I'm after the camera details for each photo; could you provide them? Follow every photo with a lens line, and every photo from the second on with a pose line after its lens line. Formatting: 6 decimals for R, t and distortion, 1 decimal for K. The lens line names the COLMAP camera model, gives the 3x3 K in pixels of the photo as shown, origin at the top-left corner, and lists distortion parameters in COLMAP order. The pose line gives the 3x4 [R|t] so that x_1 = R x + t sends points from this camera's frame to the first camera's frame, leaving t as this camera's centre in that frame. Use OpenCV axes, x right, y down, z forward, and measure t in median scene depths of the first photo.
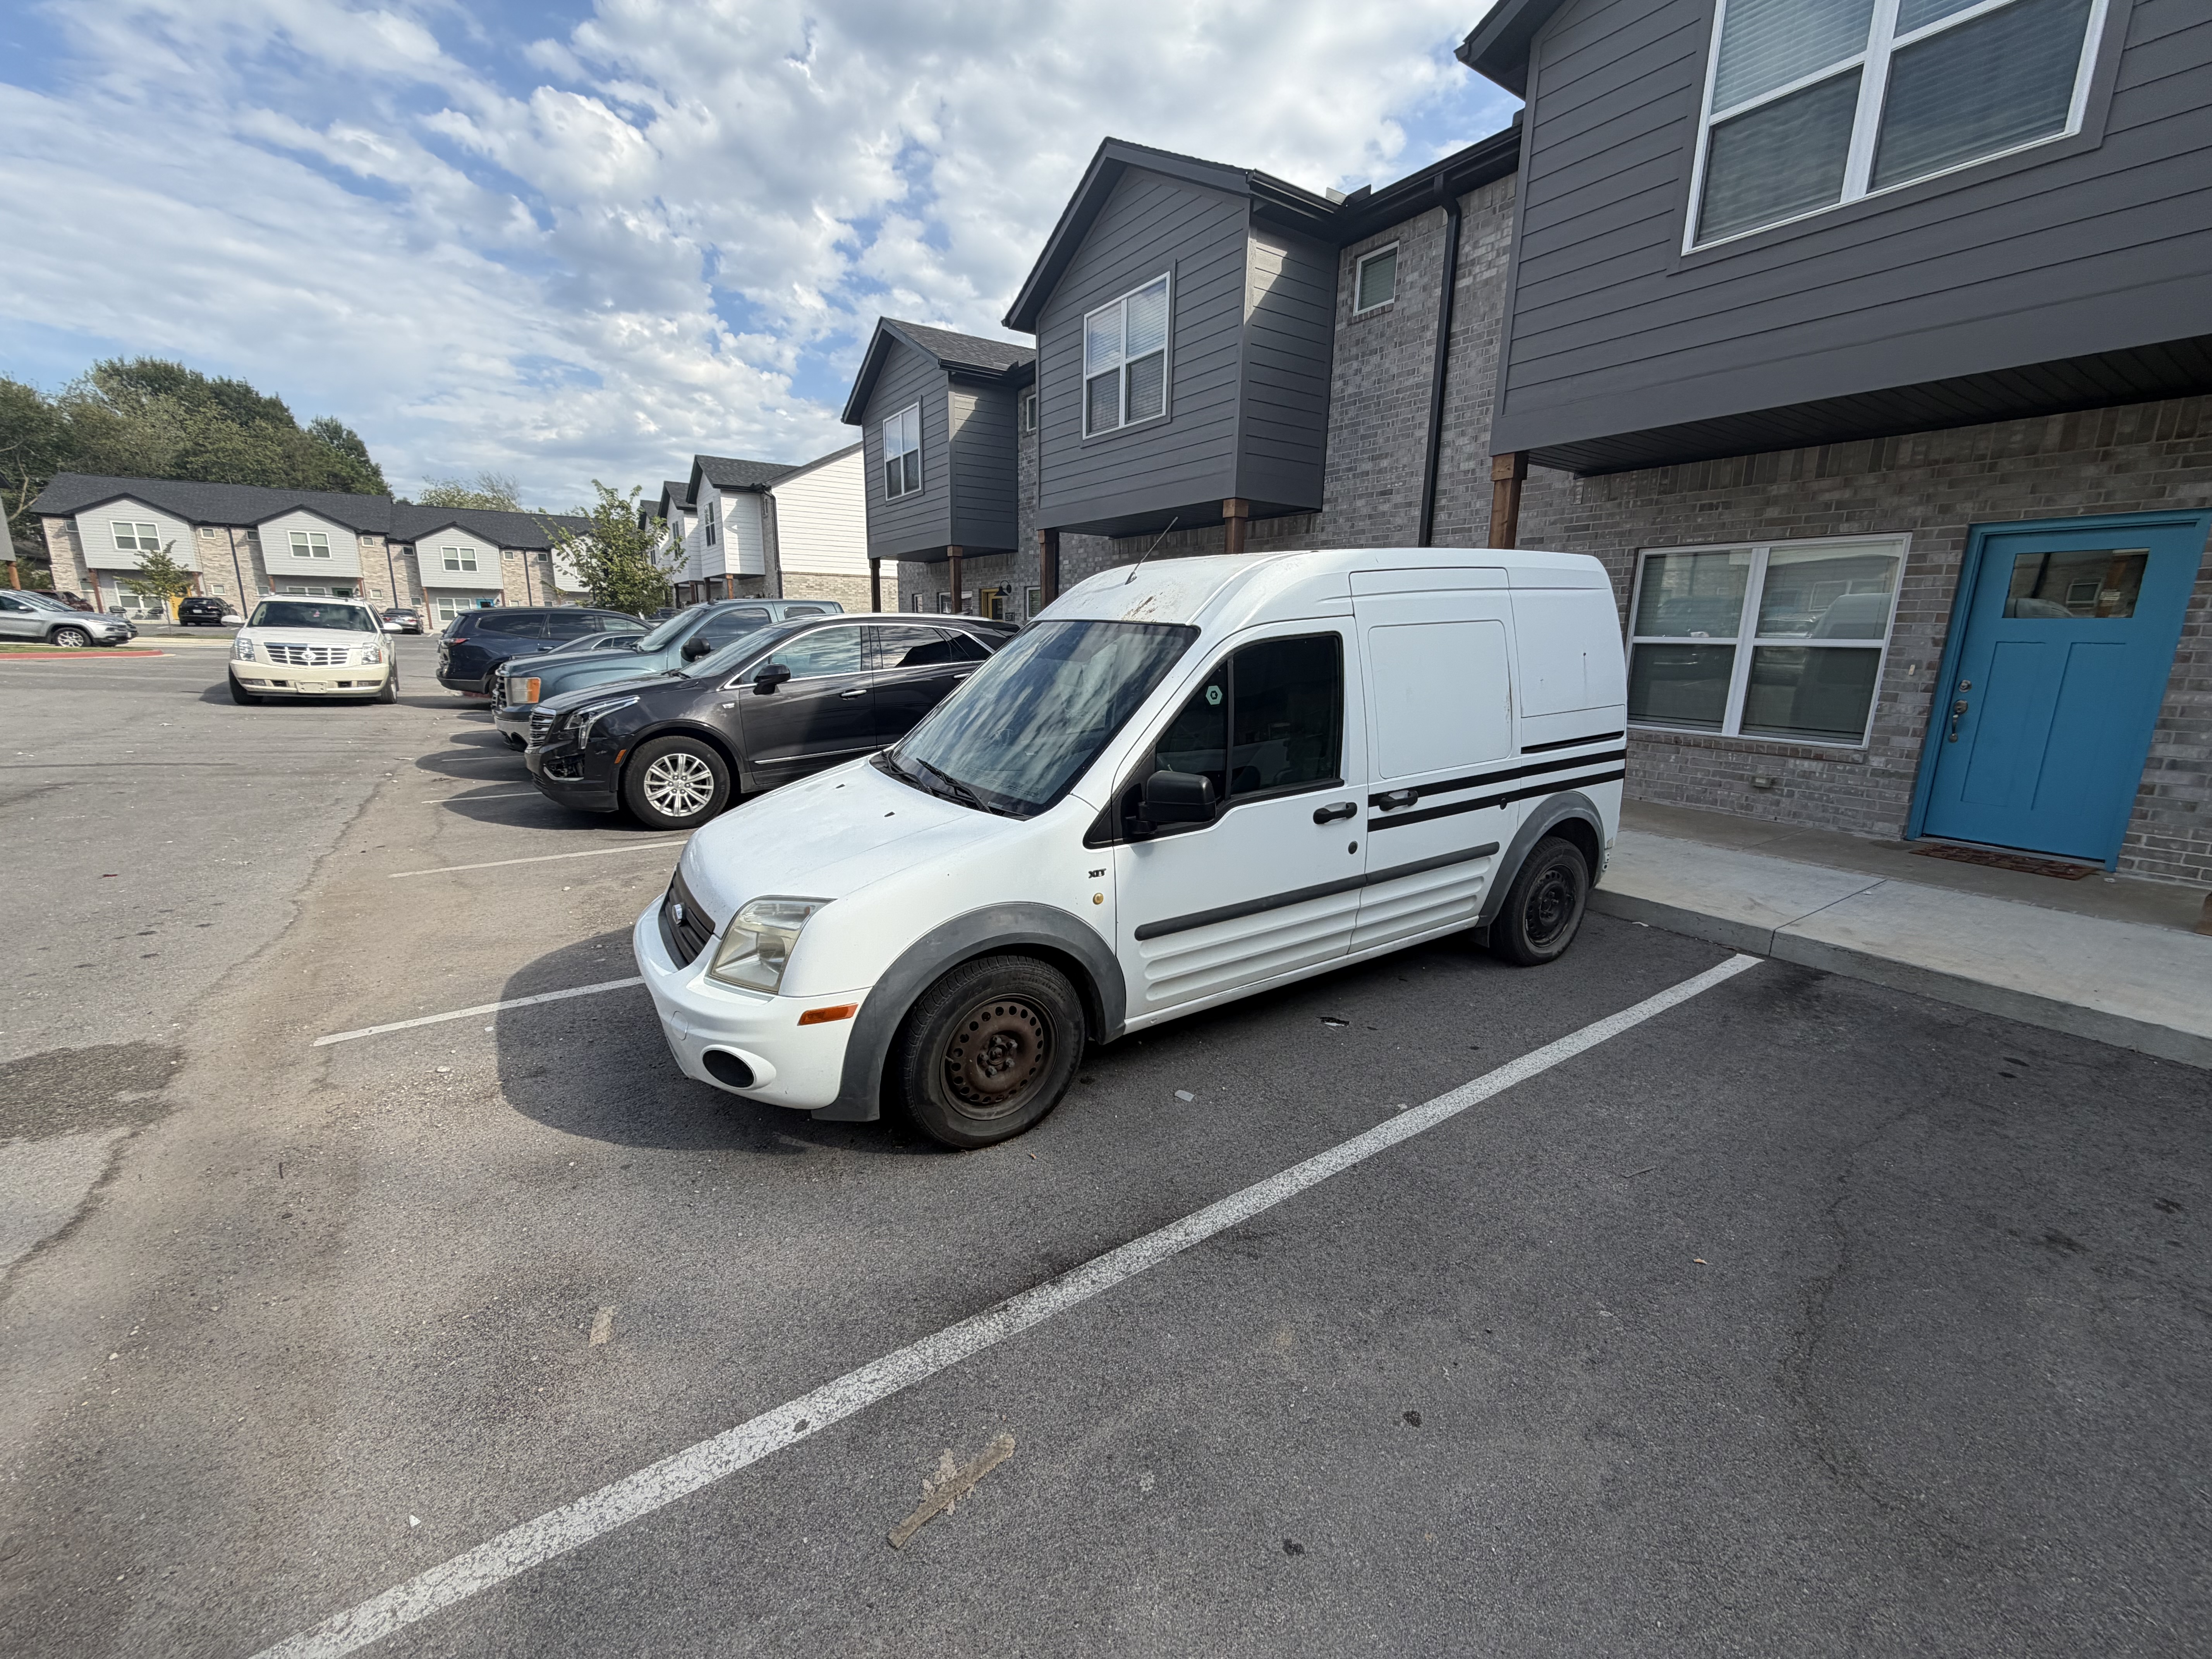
lens RADIAL K [[890.0, 0, 1106.0], [0, 890.0, 829.5], [0, 0, 1]] dist [-0.000583, 0.000062]
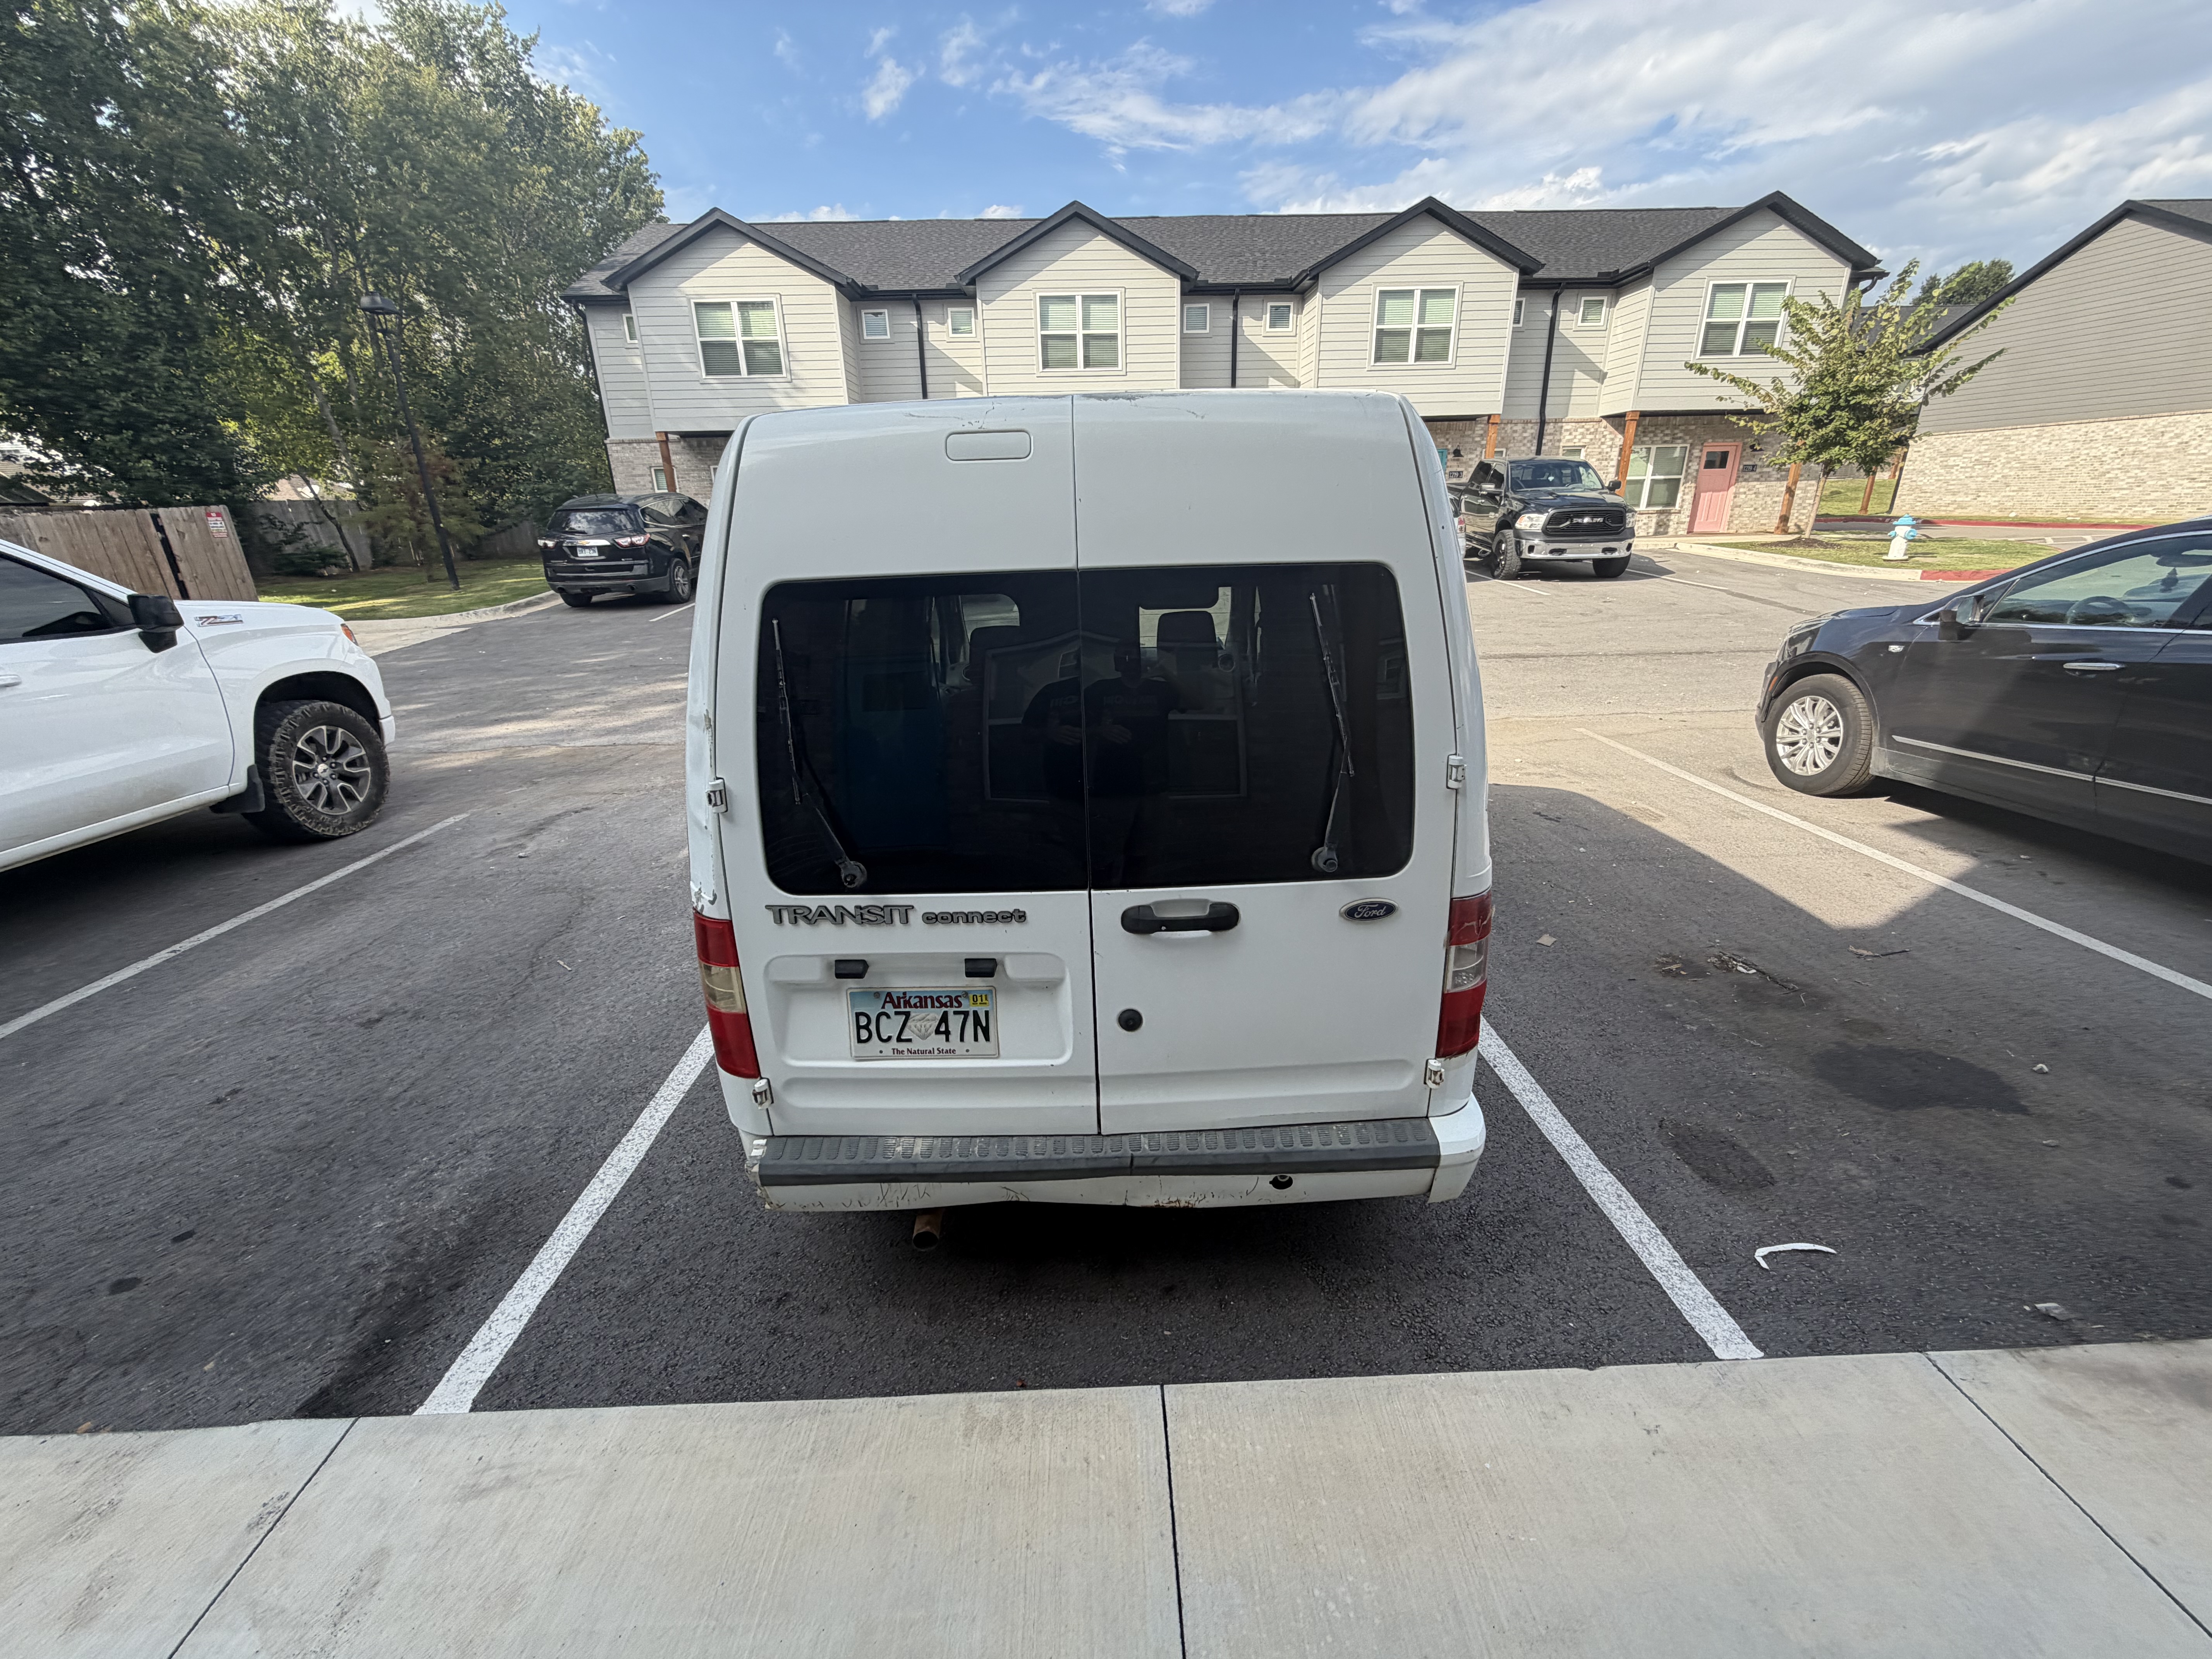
lens RADIAL K [[878.1, 0, 1106.0], [0, 878.1, 829.5], [0, 0, 1]] dist [0.001419, -0.000361]
pose [[-0.531170, 0.290889, -0.795765, 0.497154], [-0.171038, 0.883066, 0.436968, -0.208409], [0.829822, 0.368210, -0.419305, 0.822326]]
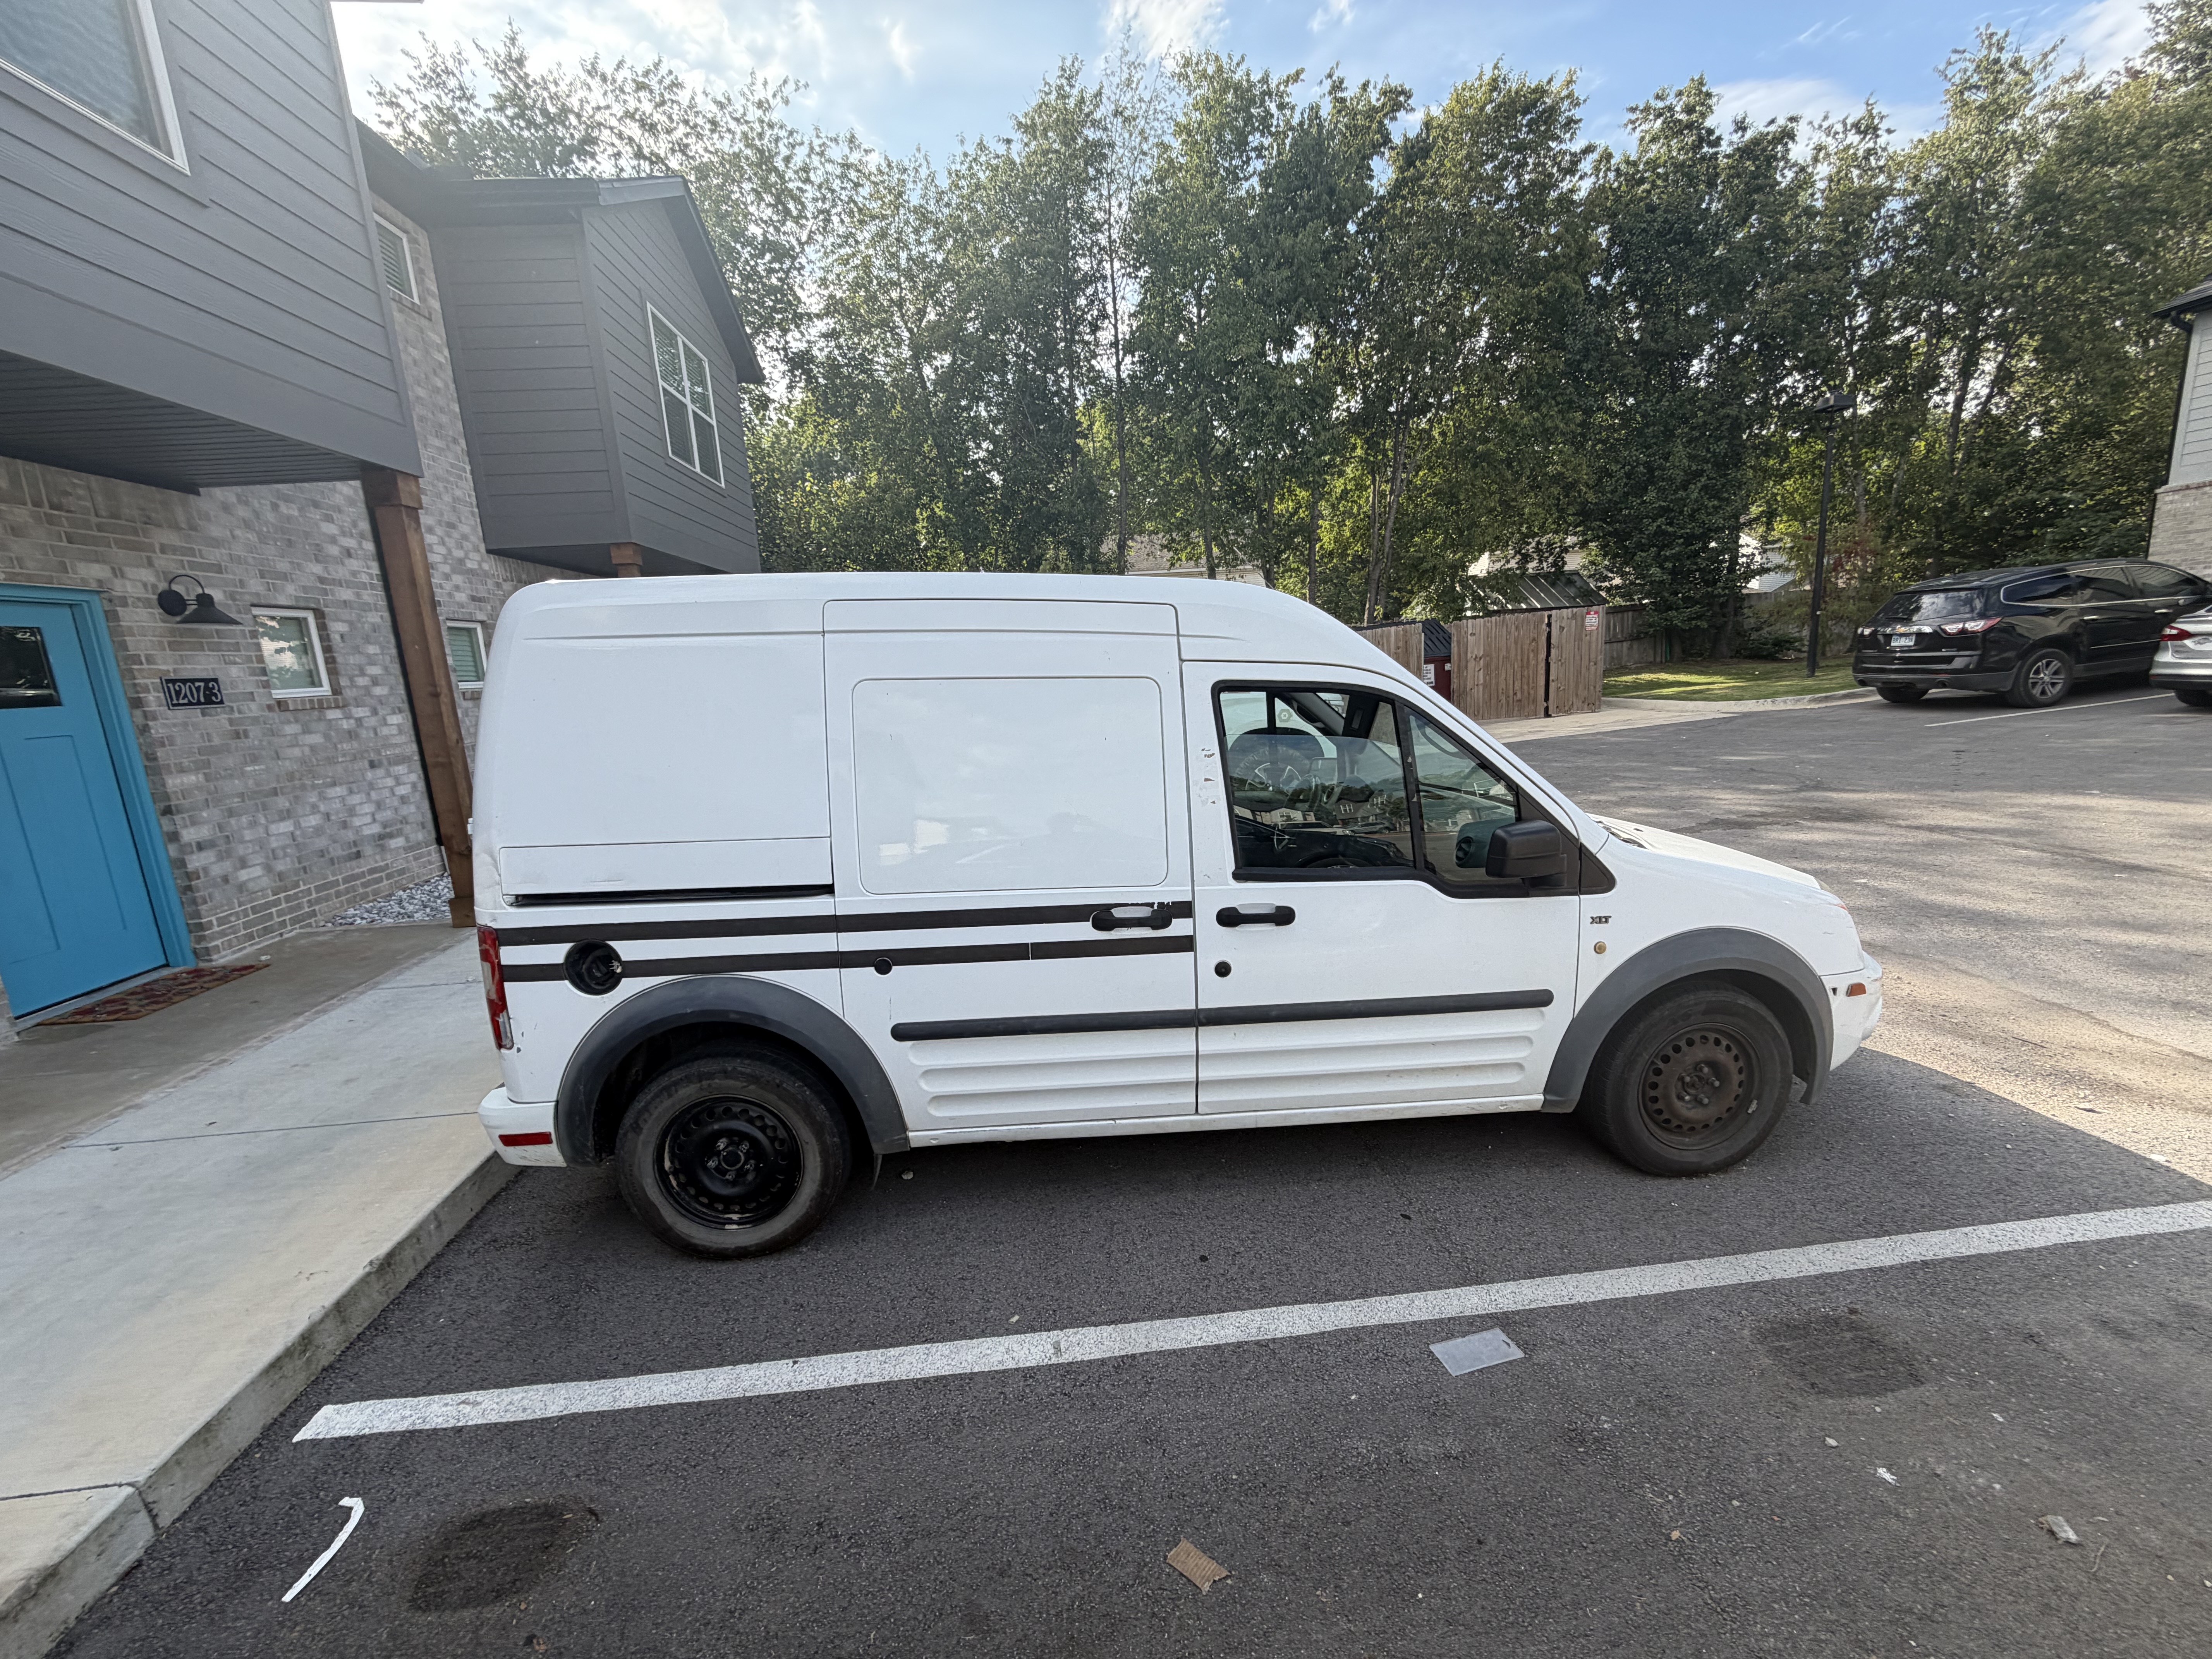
lens RADIAL K [[878.1, 0, 1106.0], [0, 878.1, 829.5], [0, 0, 1]] dist [0.001419, -0.000361]
pose [[-0.880069, -0.057011, 0.471412, -0.121876], [0.146516, 0.911723, 0.383789, -0.234091], [-0.451677, 0.406830, -0.794026, 0.960294]]
